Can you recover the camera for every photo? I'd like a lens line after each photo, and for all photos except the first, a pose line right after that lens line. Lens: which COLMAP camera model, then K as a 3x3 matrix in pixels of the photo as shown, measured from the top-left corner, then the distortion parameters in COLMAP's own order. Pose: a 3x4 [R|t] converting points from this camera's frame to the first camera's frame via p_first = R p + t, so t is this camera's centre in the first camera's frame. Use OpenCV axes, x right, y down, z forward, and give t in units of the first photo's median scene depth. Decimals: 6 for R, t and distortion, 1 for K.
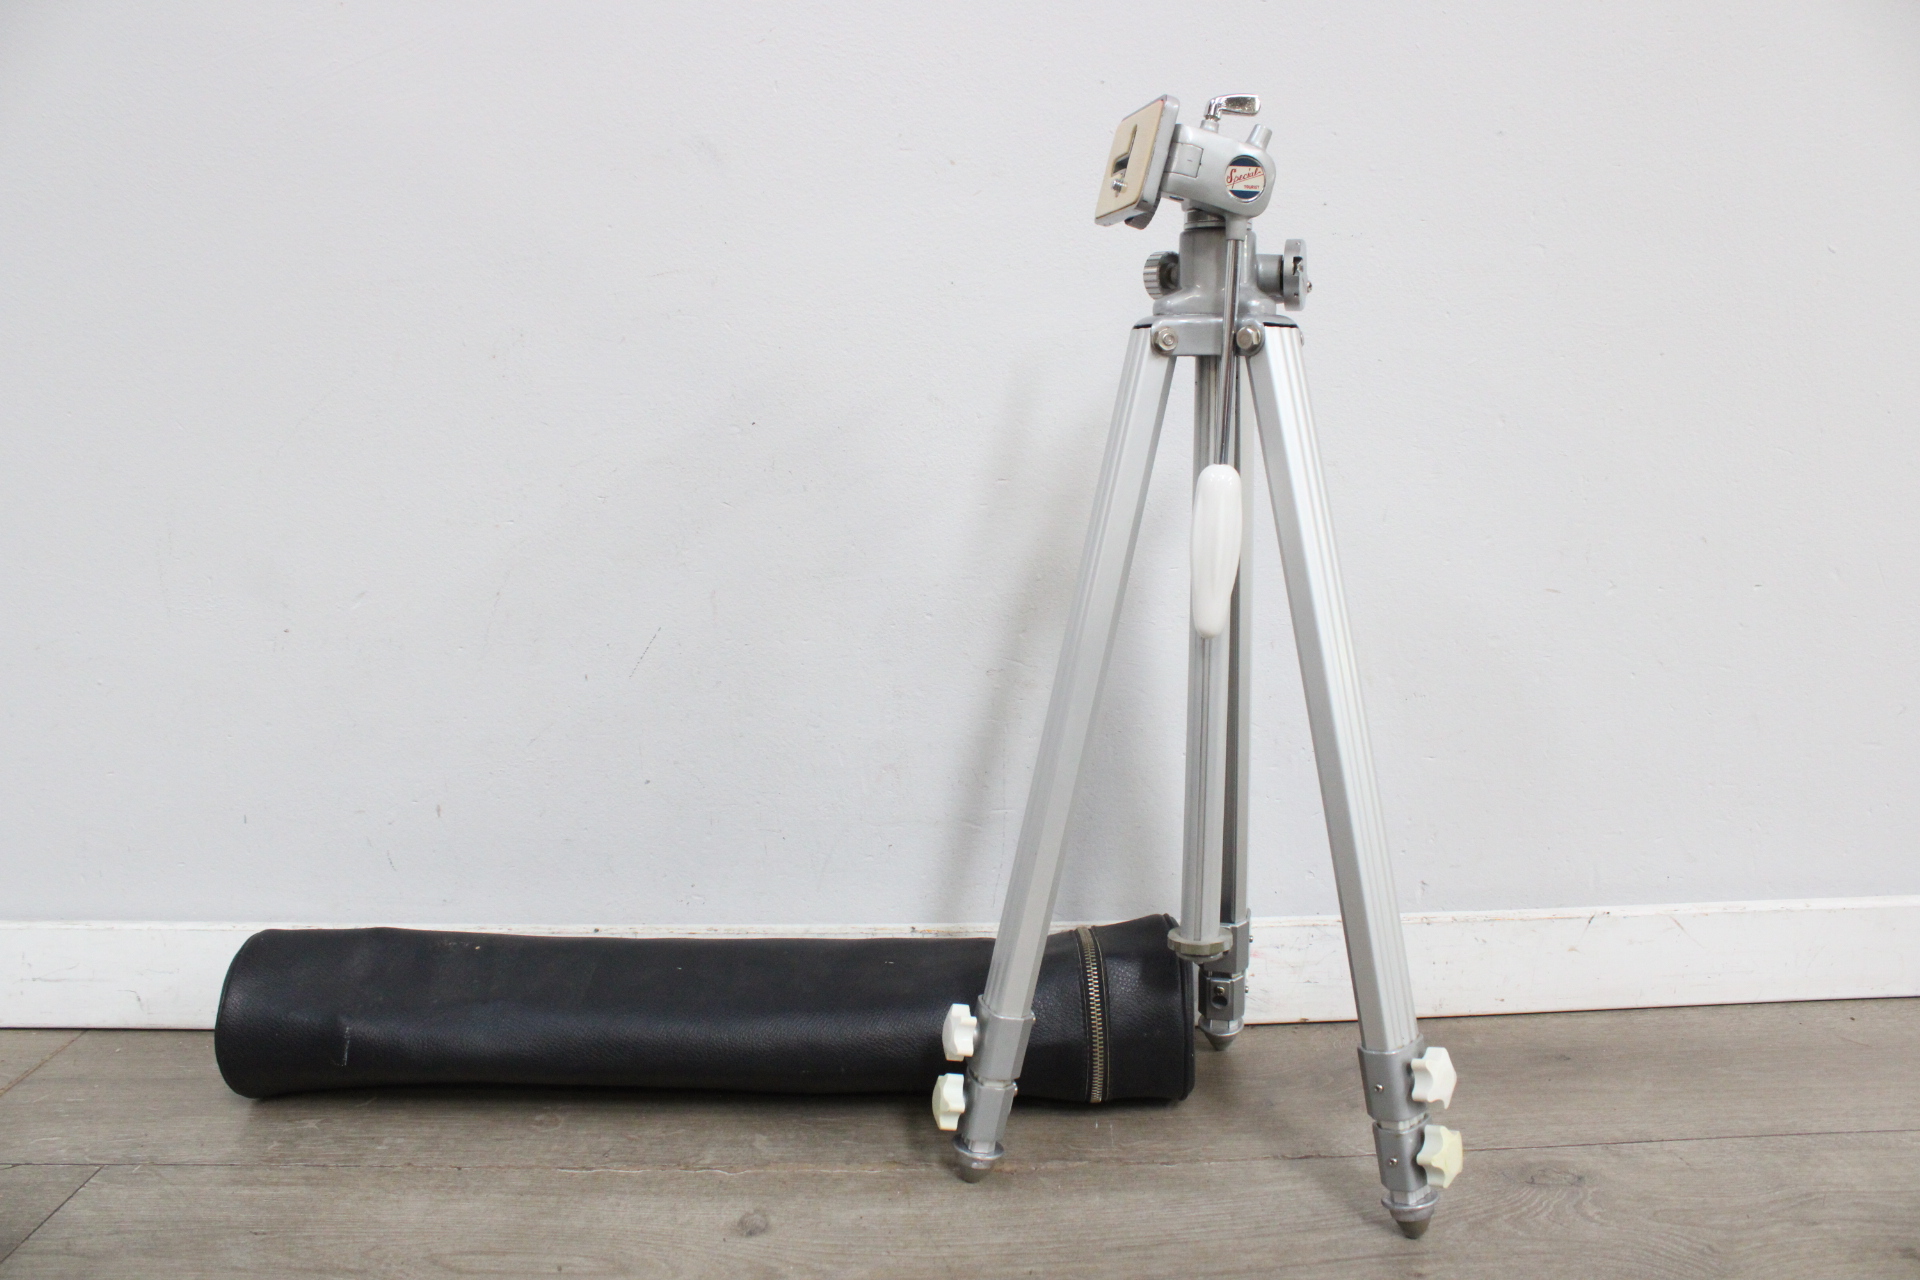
lens RADIAL K [[1573.2, 0, 965.0], [0, 1573.2, 616.2], [0, 0, 1]] dist [-0.175841, 0.150870]
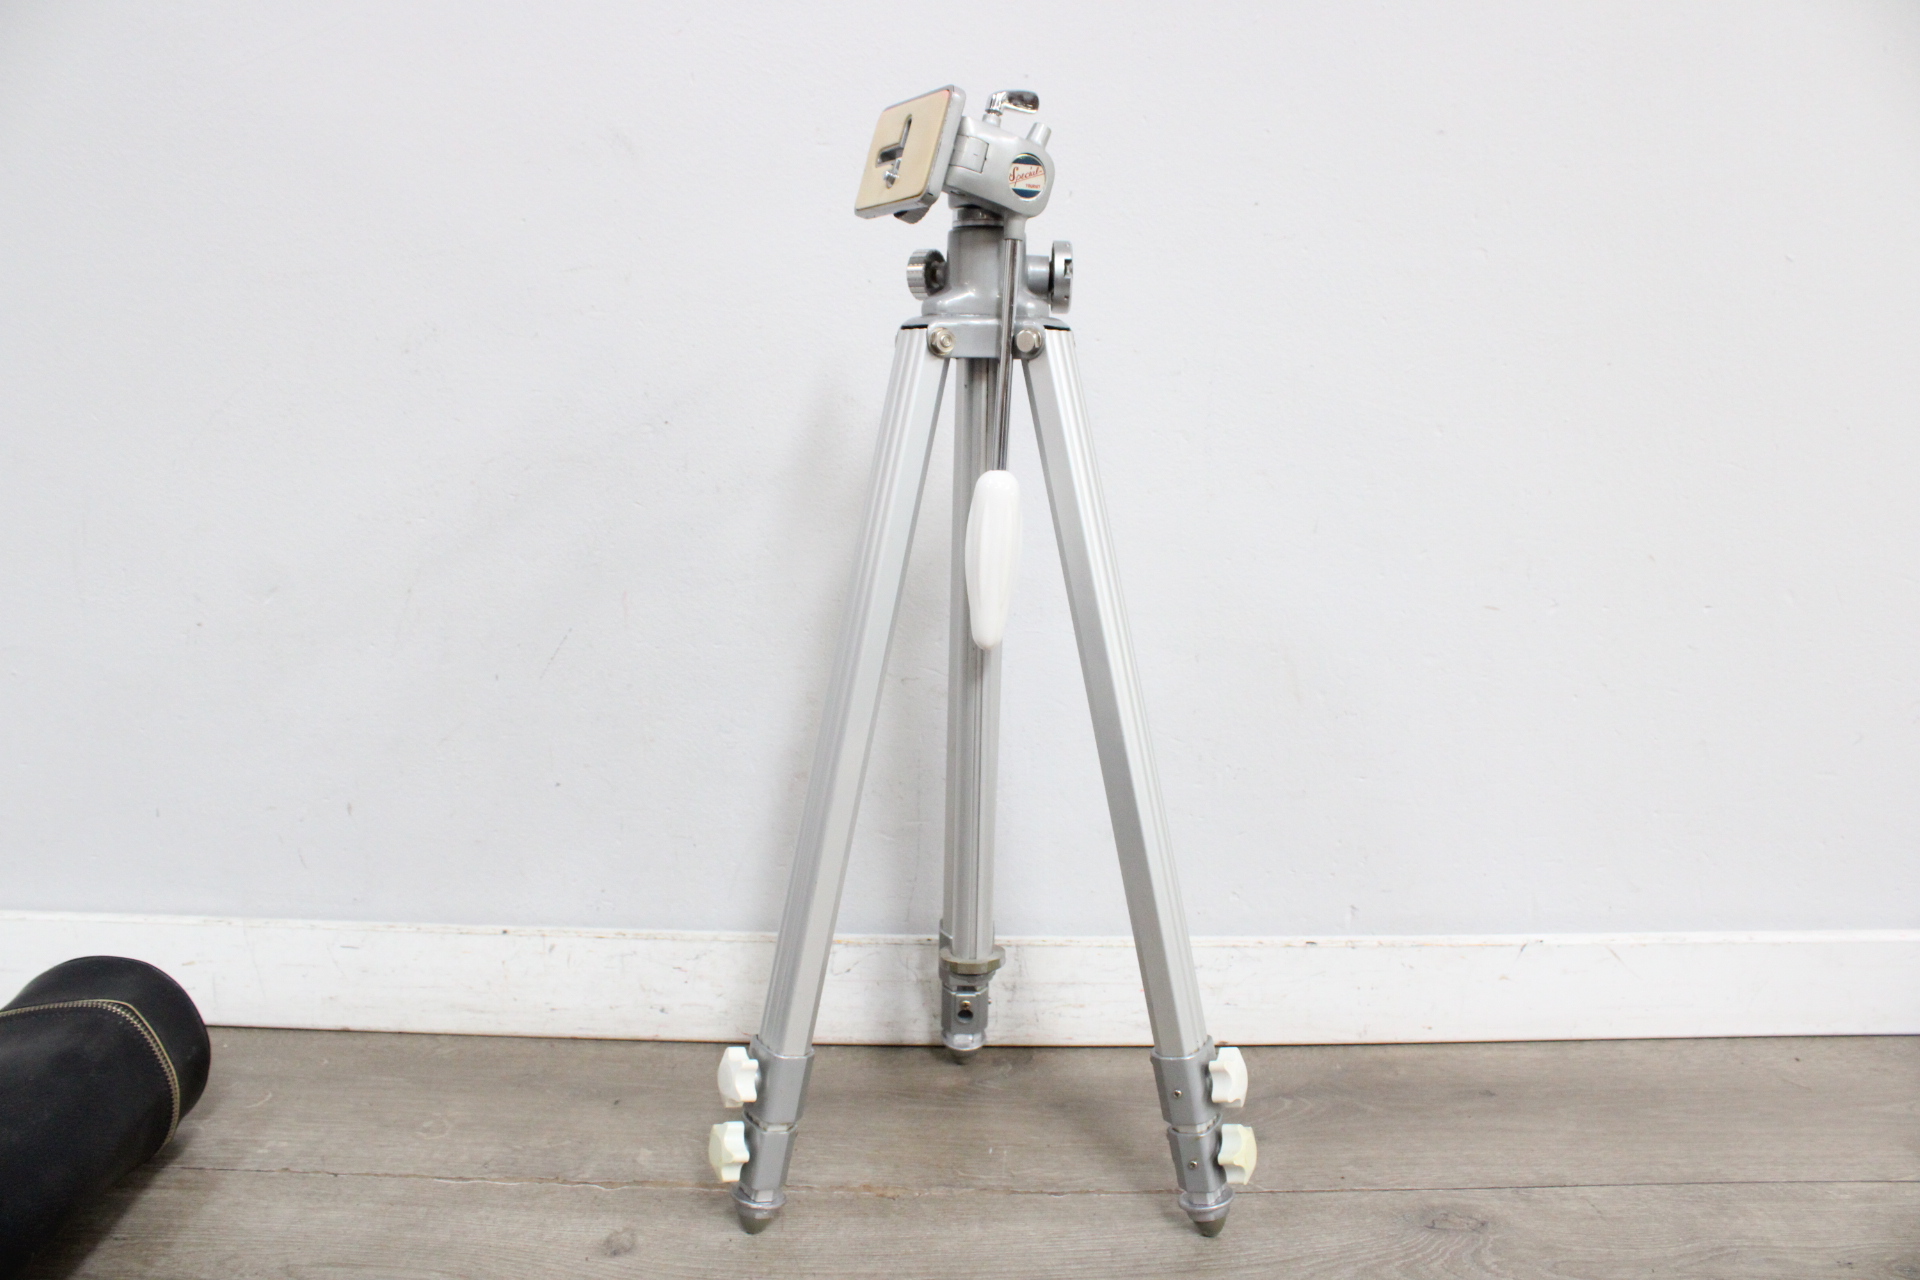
lens RADIAL K [[1573.2, 0, 965.0], [0, 1573.2, 616.2], [0, 0, 1]] dist [-0.175841, 0.150870]
pose [[0.999530, 0.018948, -0.024090, 0.095149], [-0.018886, 0.999818, 0.002783, -0.009775], [0.024139, -0.002326, 0.999706, 0.033252]]
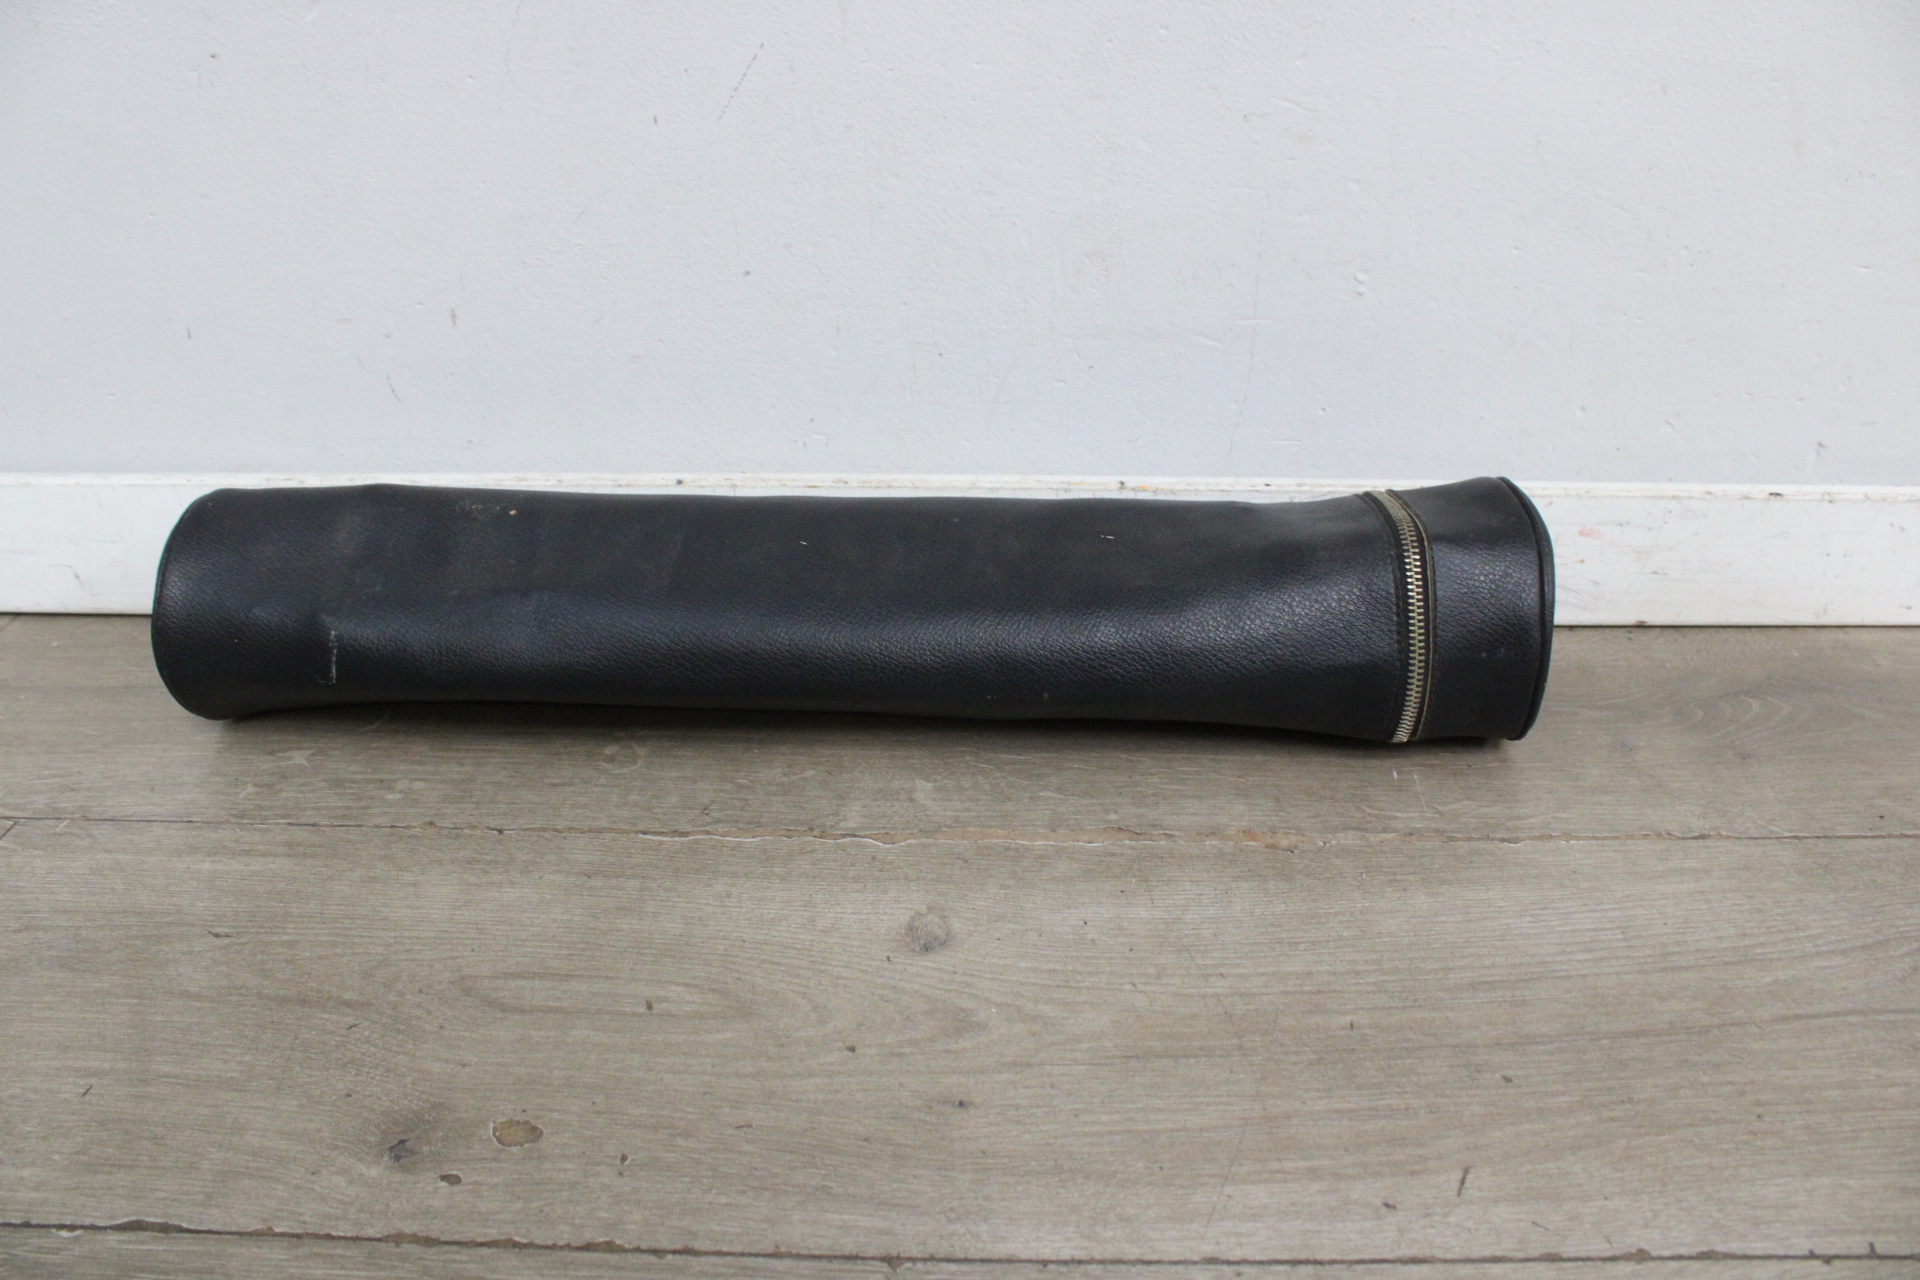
lens RADIAL K [[1573.2, 0, 965.0], [0, 1573.2, 616.2], [0, 0, 1]] dist [-0.175841, 0.150870]
pose [[0.999055, 0.021817, -0.037604, -0.095998], [-0.009309, 0.952260, 0.305147, 0.049094], [0.042466, -0.304509, 0.951562, 0.370361]]
